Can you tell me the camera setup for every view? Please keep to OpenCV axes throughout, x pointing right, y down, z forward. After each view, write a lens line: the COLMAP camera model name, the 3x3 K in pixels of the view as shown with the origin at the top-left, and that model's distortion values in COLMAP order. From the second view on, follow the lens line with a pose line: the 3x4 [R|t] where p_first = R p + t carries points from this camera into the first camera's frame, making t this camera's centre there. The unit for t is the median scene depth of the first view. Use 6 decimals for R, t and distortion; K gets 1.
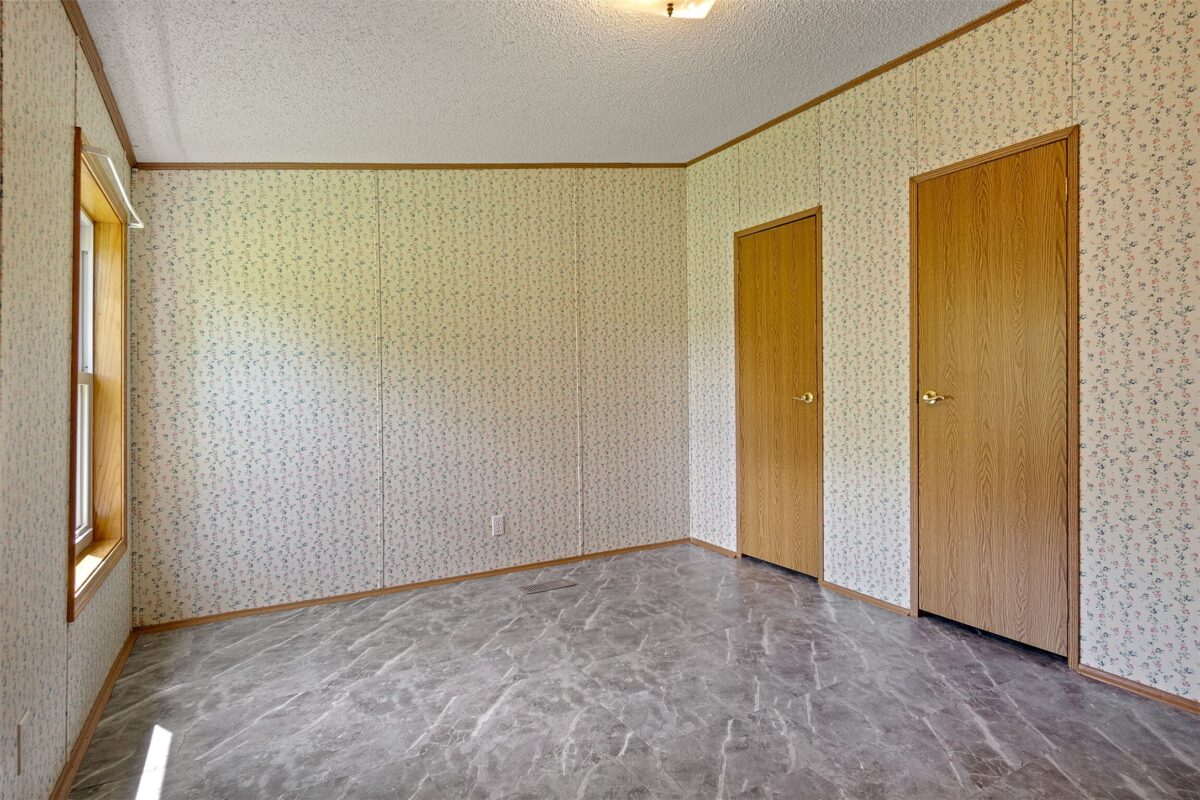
lens RADIAL K [[644.4, 0, 594.2], [0, 644.4, 393.4], [0, 0, 1]] dist [-0.005190, 0.000567]
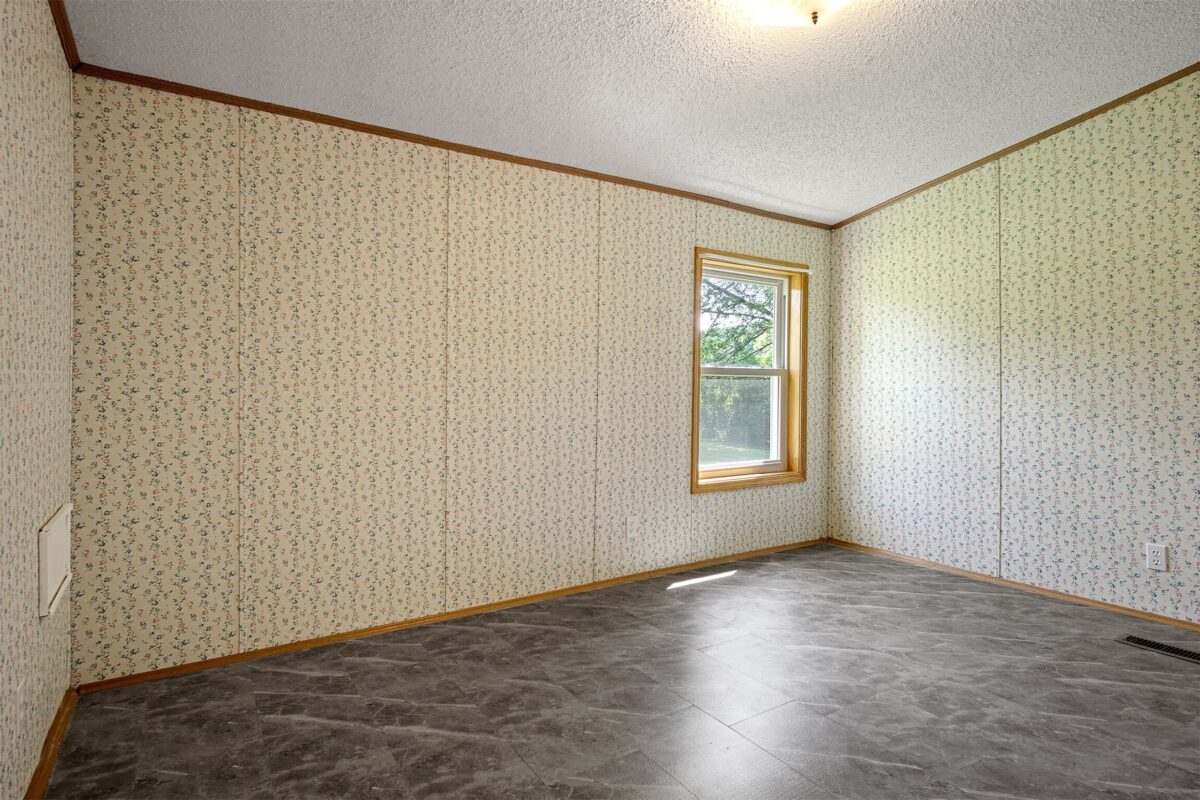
lens RADIAL K [[644.4, 0, 592.2], [0, 644.4, 399.0], [0, 0, 1]] dist [-0.005190, 0.000567]
pose [[0.032924, 0.031606, -0.998958, 0.710550], [-0.006847, 0.999484, 0.031397, -0.002028], [0.999434, 0.005806, 0.033123, 0.371381]]
